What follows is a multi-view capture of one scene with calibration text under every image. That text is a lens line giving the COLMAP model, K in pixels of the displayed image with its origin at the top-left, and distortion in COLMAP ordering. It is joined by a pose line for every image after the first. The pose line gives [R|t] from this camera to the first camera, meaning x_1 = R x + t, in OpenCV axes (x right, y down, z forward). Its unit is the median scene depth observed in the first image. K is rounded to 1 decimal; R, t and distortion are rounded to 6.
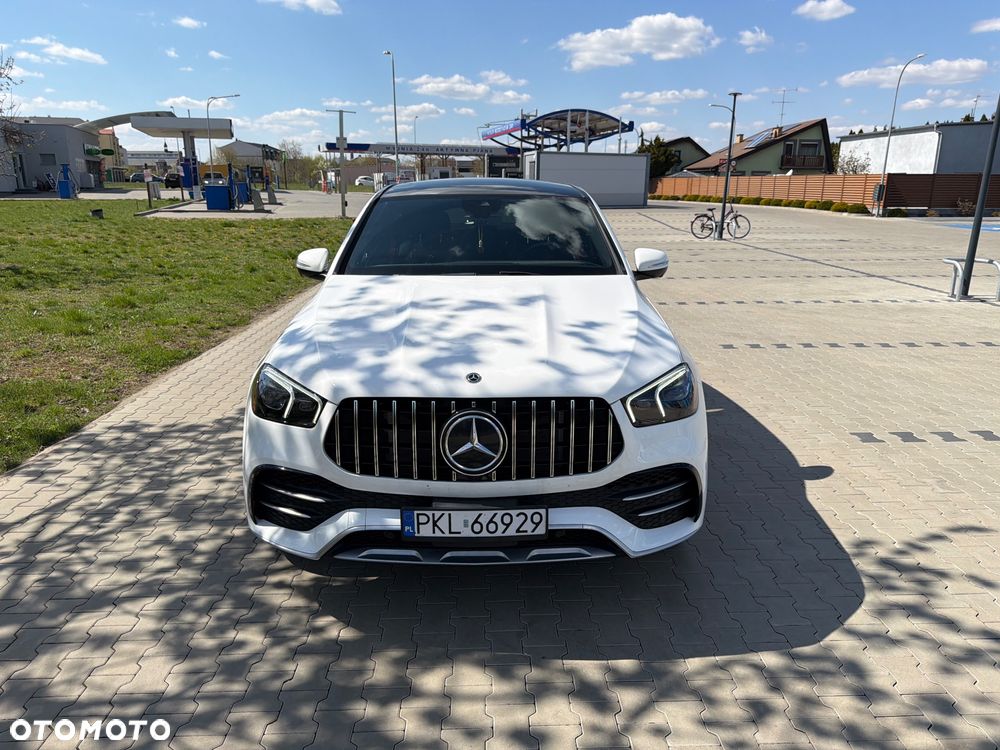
lens RADIAL K [[723.4, 0, 500.7], [0, 723.4, 386.0], [0, 0, 1]] dist [-0.002090, -0.003466]
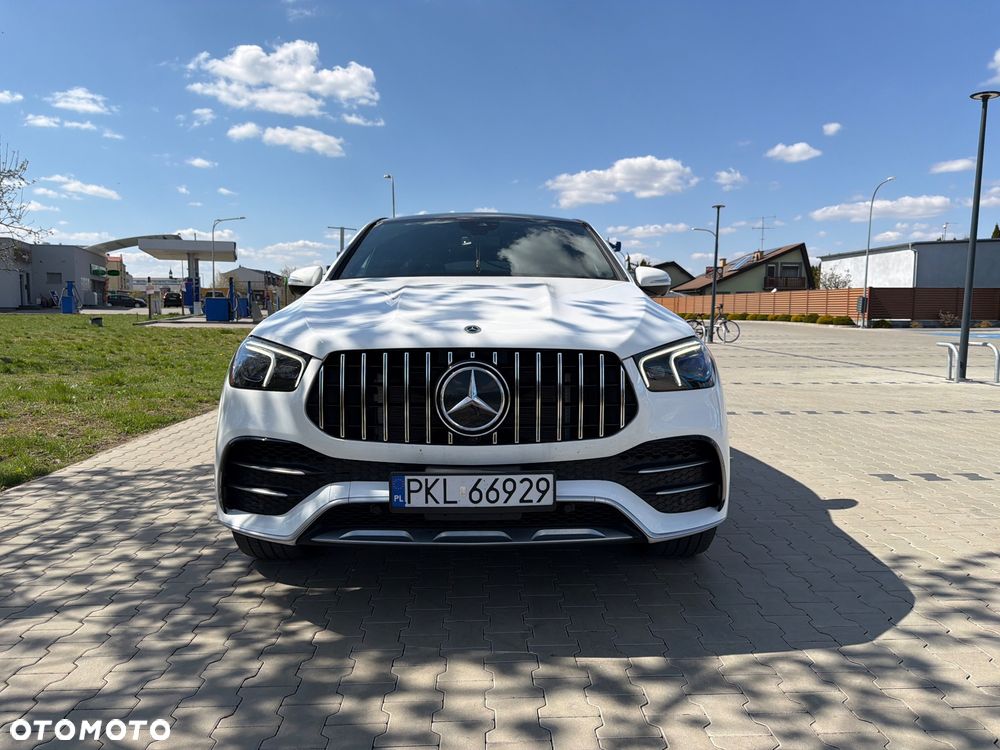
lens RADIAL K [[725.4, 0, 500.0], [0, 725.4, 375.0], [0, 0, 1]] dist [0.000943, -0.009953]
pose [[0.999967, -0.000246, 0.008149, -0.009038], [0.001692, 0.984058, -0.177841, 0.184564], [-0.007975, 0.177849, 0.984025, 0.091727]]
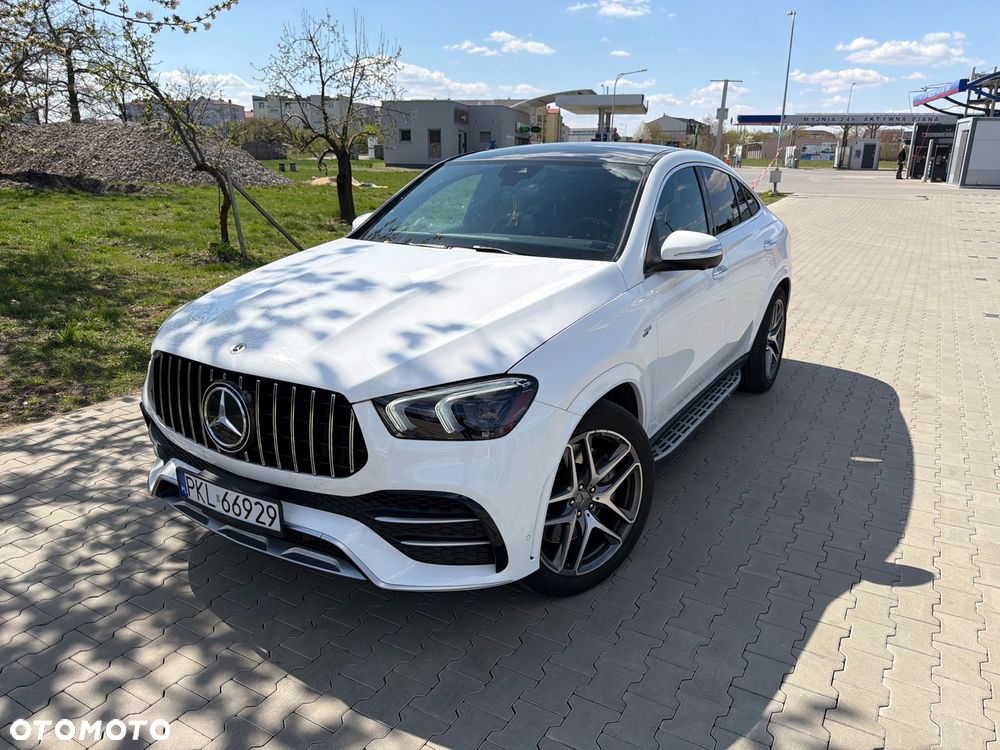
lens RADIAL K [[723.3, 0, 495.1], [0, 723.3, 377.6], [0, 0, 1]] dist [0.080852, -0.069467]
pose [[0.854036, 0.157314, -0.495857, 0.639397], [-0.148857, 0.987225, 0.056820, -0.069798], [0.498461, 0.025286, 0.866543, 0.301359]]
